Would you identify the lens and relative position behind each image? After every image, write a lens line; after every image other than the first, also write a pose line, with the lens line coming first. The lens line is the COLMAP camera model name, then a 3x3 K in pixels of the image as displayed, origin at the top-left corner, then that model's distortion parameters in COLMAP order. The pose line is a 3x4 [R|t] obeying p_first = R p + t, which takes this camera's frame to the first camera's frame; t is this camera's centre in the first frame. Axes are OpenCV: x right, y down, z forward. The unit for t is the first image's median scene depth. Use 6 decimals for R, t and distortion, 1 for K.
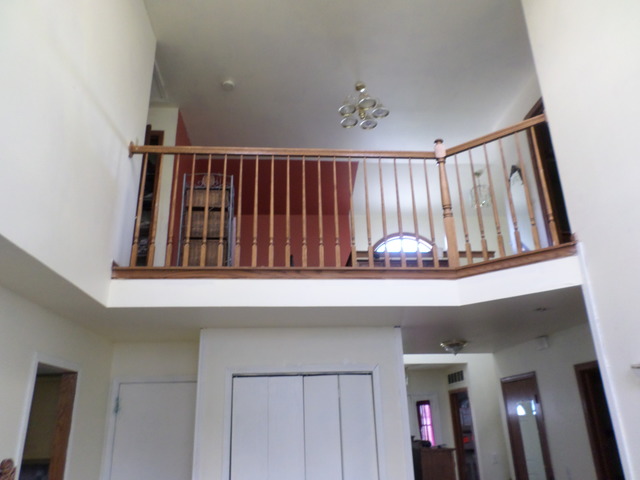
lens RADIAL K [[478.5, 0, 314.0], [0, 478.5, 236.4], [0, 0, 1]] dist [-0.002858, -0.009371]
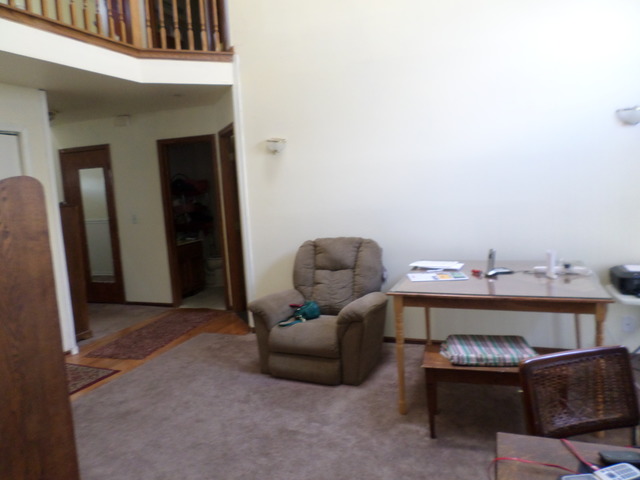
lens RADIAL K [[478.5, 0, 314.0], [0, 478.5, 236.4], [0, 0, 1]] dist [-0.002858, -0.009371]
pose [[0.449029, -0.111203, 0.886570, -0.466947], [-0.281451, 0.924112, 0.258461, 0.056945], [-0.848032, -0.365582, 0.383655, 0.042593]]
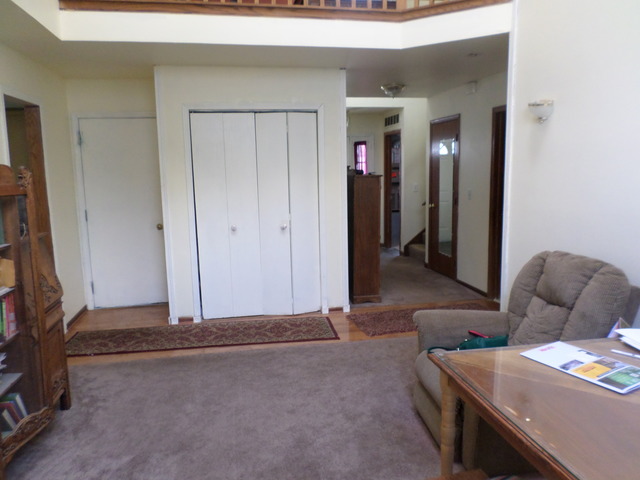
lens RADIAL K [[478.5, 0, 314.0], [0, 478.5, 236.4], [0, 0, 1]] dist [-0.002858, -0.009371]
pose [[0.993189, -0.014885, 0.115558, -0.018350], [-0.044288, 0.869131, 0.492596, -0.008473], [-0.107767, -0.494359, 0.862552, -0.099208]]
